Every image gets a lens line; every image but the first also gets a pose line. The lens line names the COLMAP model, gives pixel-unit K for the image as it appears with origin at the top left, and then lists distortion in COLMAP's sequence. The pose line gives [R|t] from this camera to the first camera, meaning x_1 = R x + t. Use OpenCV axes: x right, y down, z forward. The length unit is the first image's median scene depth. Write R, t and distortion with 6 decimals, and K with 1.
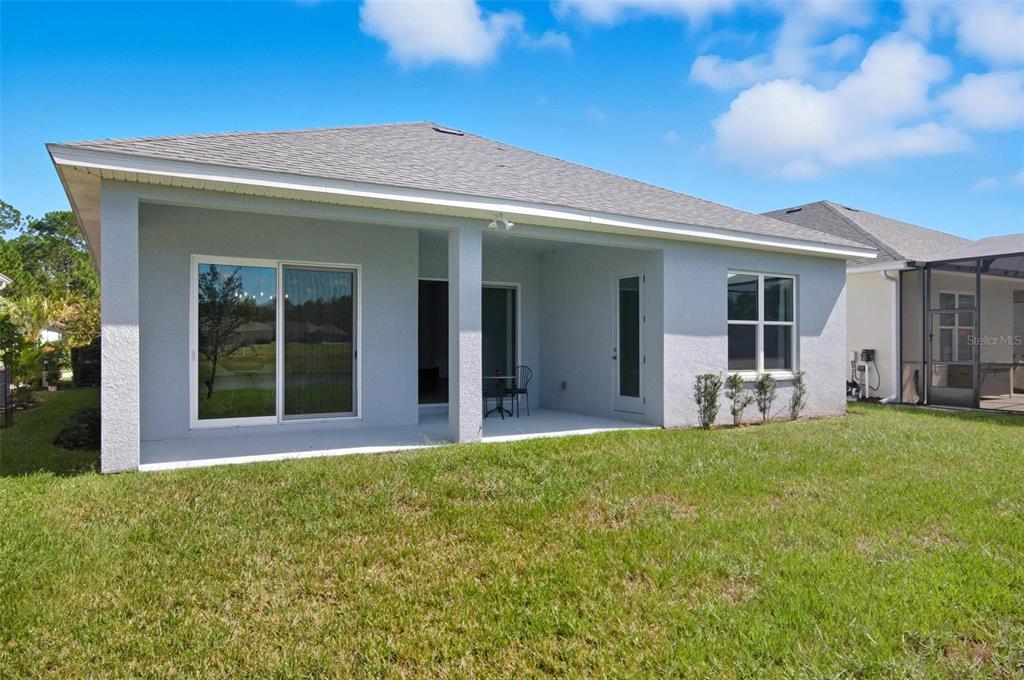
lens RADIAL K [[503.9, 0, 512.0], [0, 503.9, 340.0], [0, 0, 1]] dist [0.012901, 0.000228]
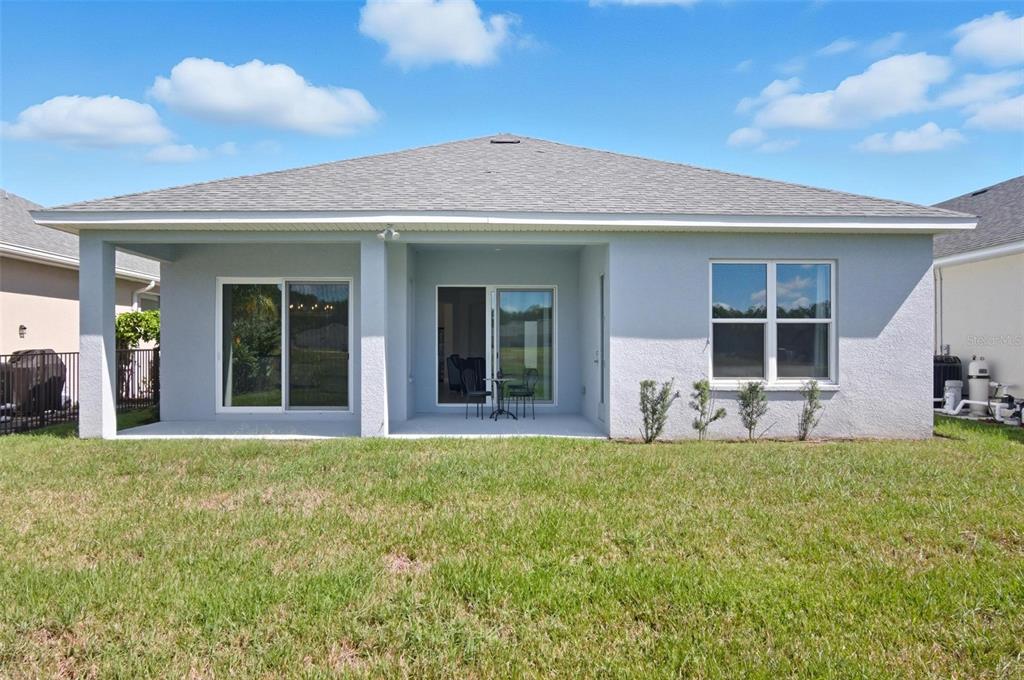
lens RADIAL K [[450.7, 0, 511.6], [0, 450.7, 343.5], [0, 0, 1]] dist [0.009359, -0.000175]
pose [[0.921859, -0.006825, -0.387464, 0.426897], [0.004521, 0.999966, -0.006858, 0.007052], [0.387498, 0.004571, 0.921859, 0.164815]]
